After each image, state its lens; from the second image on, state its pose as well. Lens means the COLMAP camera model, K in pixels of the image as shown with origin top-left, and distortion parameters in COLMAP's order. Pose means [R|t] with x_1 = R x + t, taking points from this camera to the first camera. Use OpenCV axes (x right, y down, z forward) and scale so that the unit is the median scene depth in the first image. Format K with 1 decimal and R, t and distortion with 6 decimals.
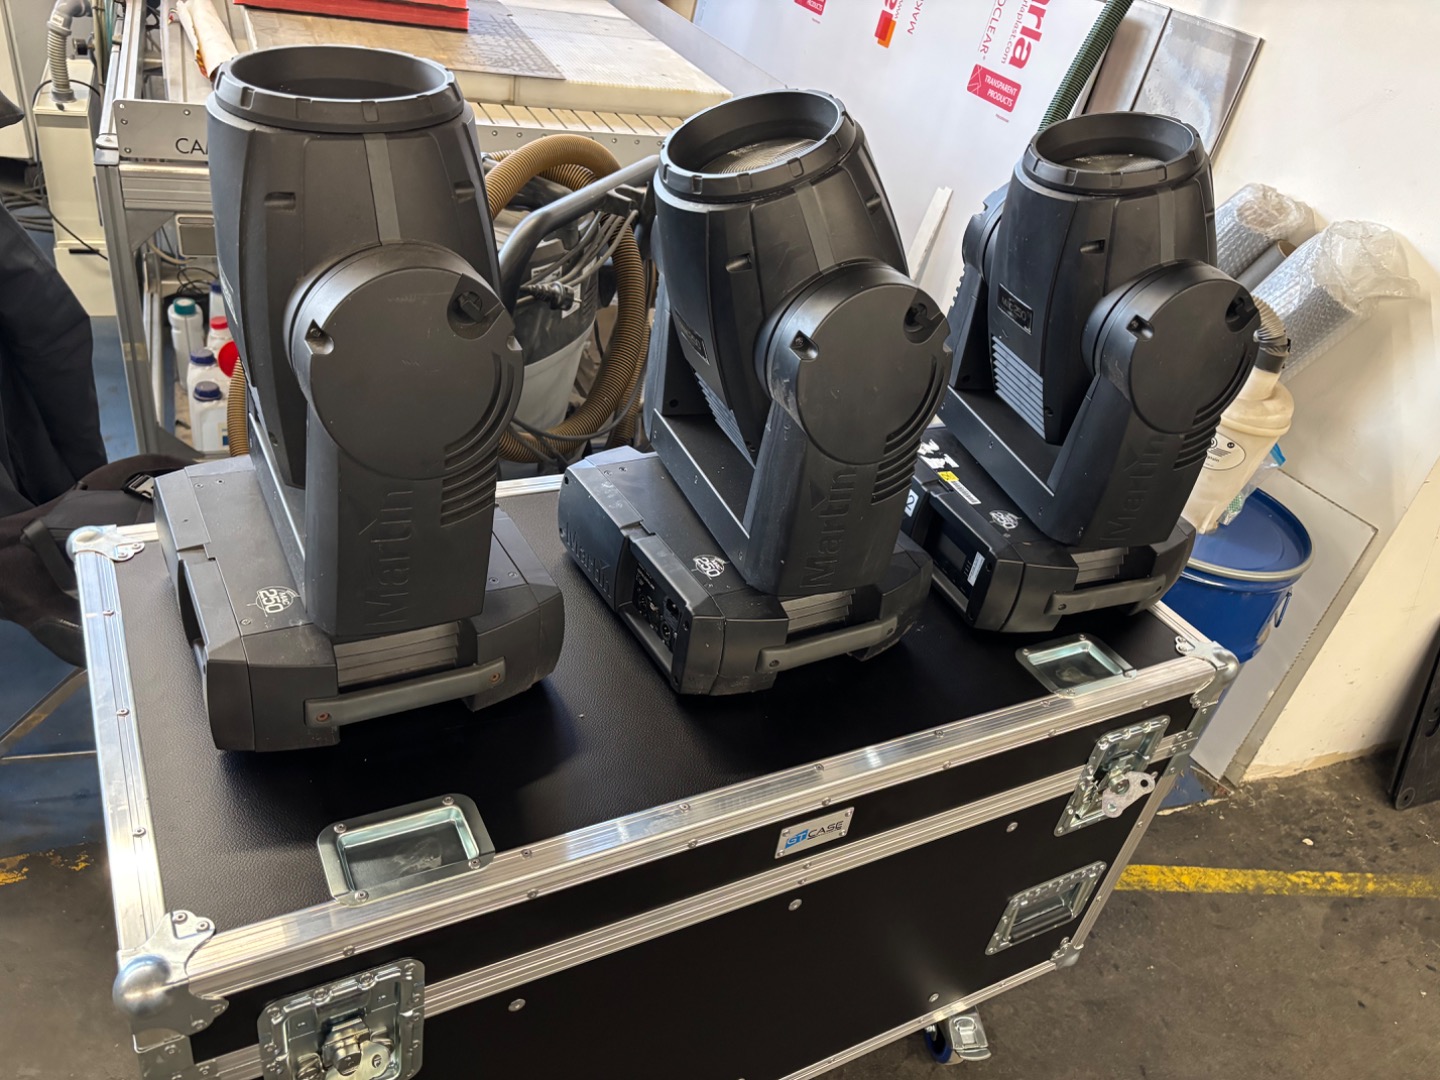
lens RADIAL K [[1076.3, 0, 720.0], [0, 1076.3, 540.0], [0, 0, 1]] dist [0.028695, -0.003824]
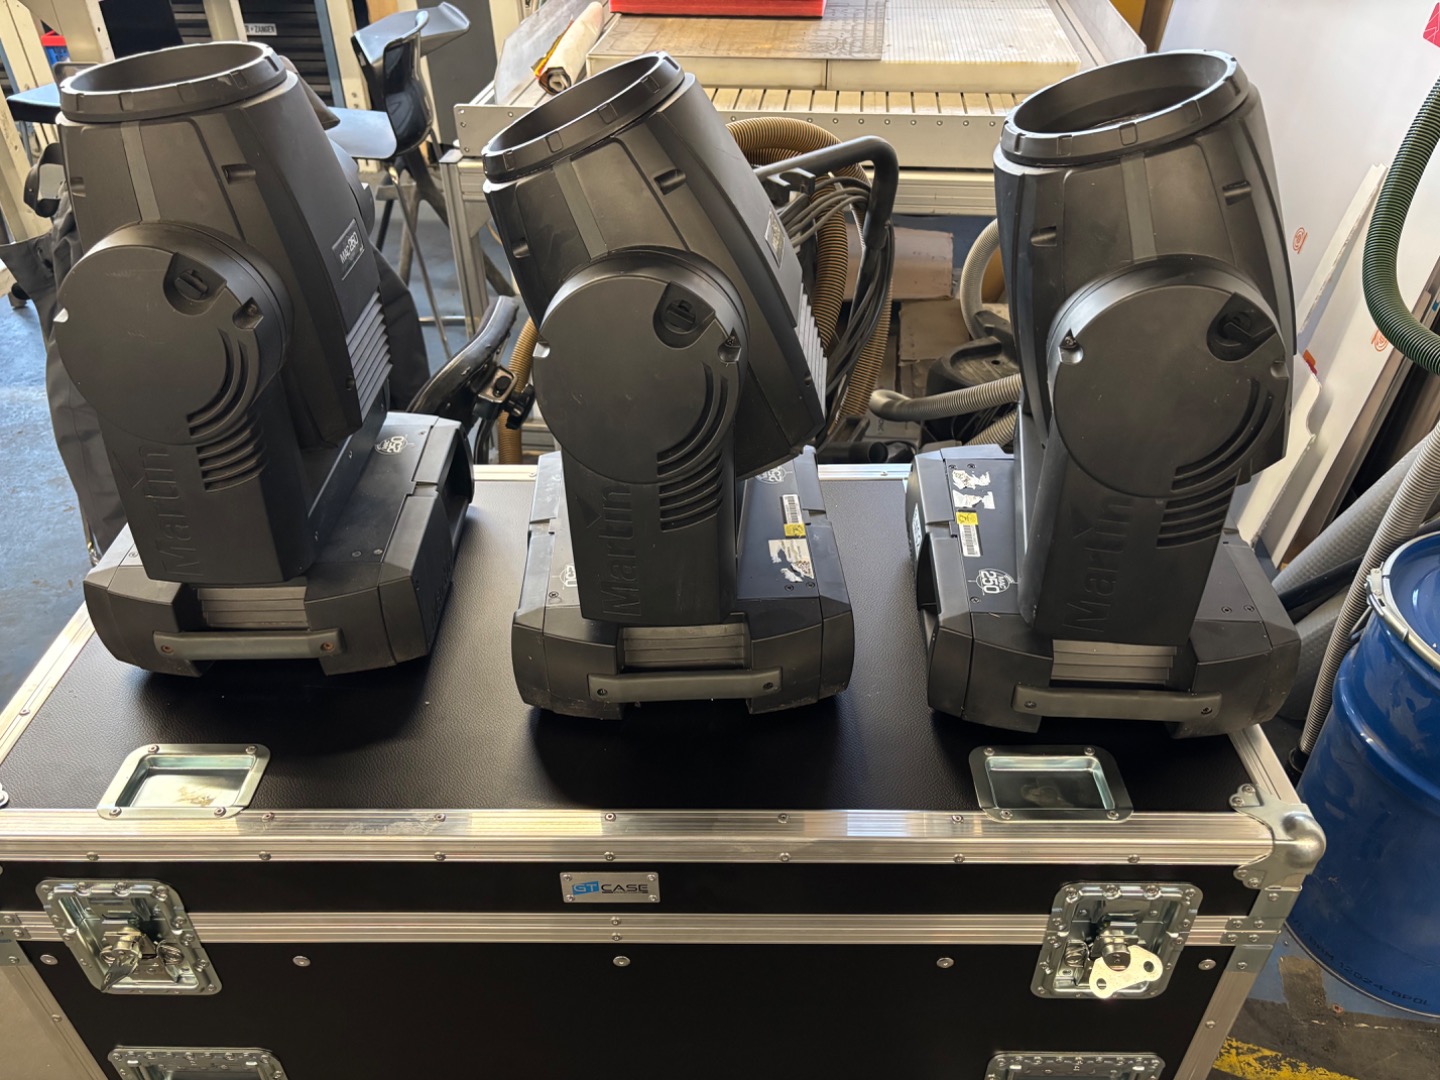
lens RADIAL K [[1080.2, 0, 775.0], [0, 1080.2, 538.0], [0, 0, 1]] dist [0.045379, -0.055528]
pose [[0.865612, 0.141877, -0.480194, 0.505281], [-0.140349, 0.989322, 0.039305, -0.059238], [0.480643, 0.033372, 0.876281, 0.227180]]
